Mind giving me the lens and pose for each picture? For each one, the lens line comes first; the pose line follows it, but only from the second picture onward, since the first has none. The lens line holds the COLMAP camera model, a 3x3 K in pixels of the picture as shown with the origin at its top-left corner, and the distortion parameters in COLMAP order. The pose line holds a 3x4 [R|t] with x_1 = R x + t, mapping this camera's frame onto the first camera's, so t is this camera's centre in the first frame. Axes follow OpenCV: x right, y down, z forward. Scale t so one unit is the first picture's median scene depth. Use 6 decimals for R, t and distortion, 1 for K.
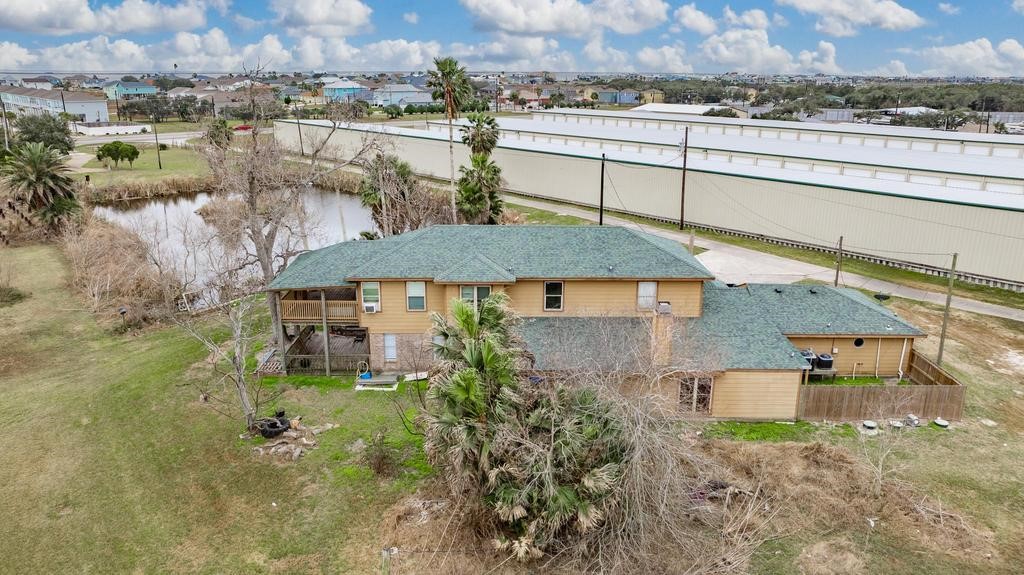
lens RADIAL K [[734.3, 0, 512.0], [0, 734.3, 287.5], [0, 0, 1]] dist [-0.015749, -0.004872]
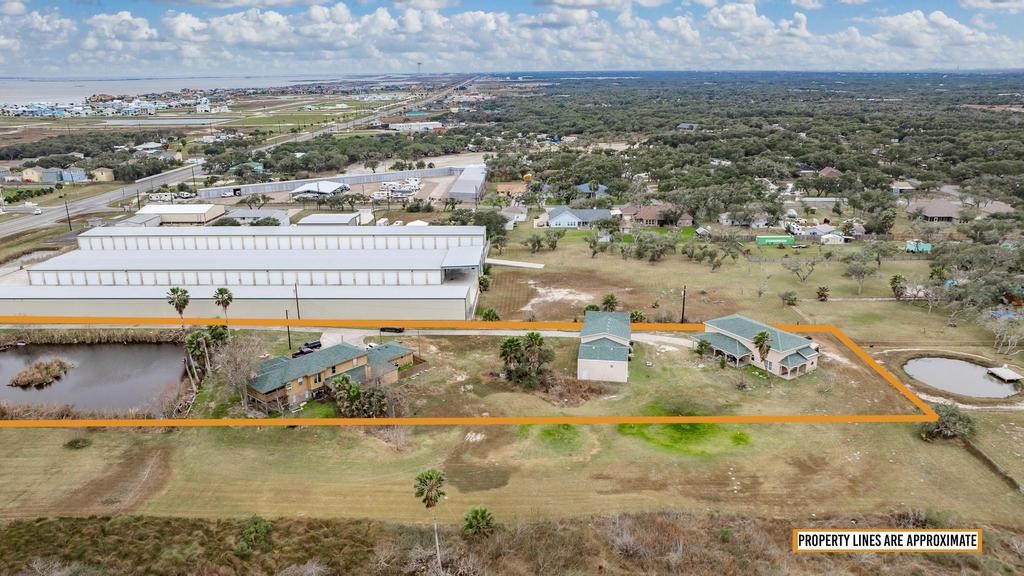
lens RADIAL K [[718.2, 0, 512.0], [0, 718.2, 288.0], [0, 0, 1]] dist [-0.002553, 0.000514]
pose [[0.691990, -0.225440, 0.685803, -1.654099], [0.218388, 0.970849, 0.098784, -0.532235], [-0.688081, 0.081413, 0.721052, -2.177070]]
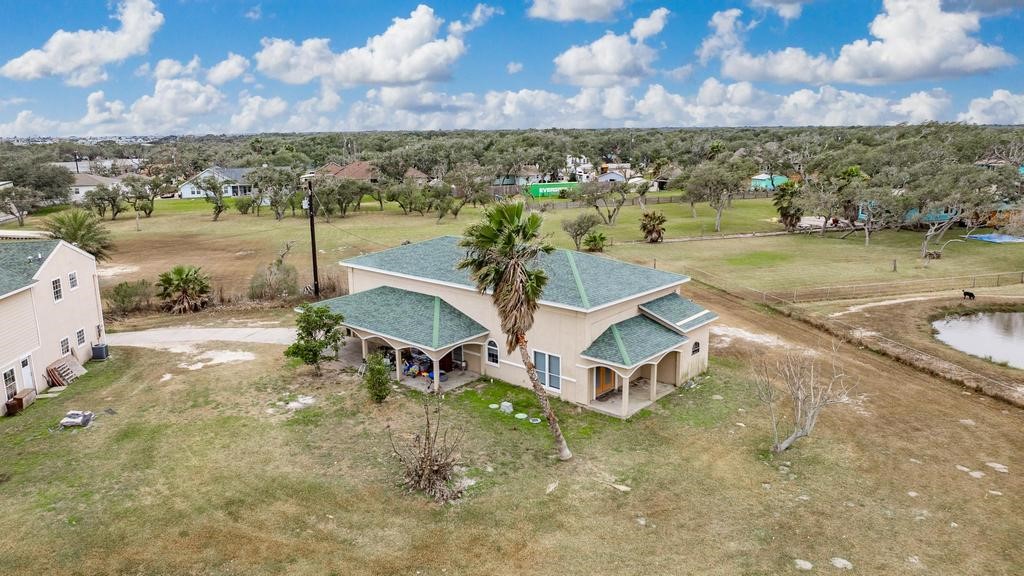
lens RADIAL K [[734.3, 0, 512.0], [0, 734.3, 288.0], [0, 0, 1]] dist [-0.015749, -0.004872]
pose [[0.457431, -0.207613, 0.864670, 0.841311], [0.265424, 0.959916, 0.090066, 0.294841], [-0.848709, 0.188305, 0.494201, -0.863865]]
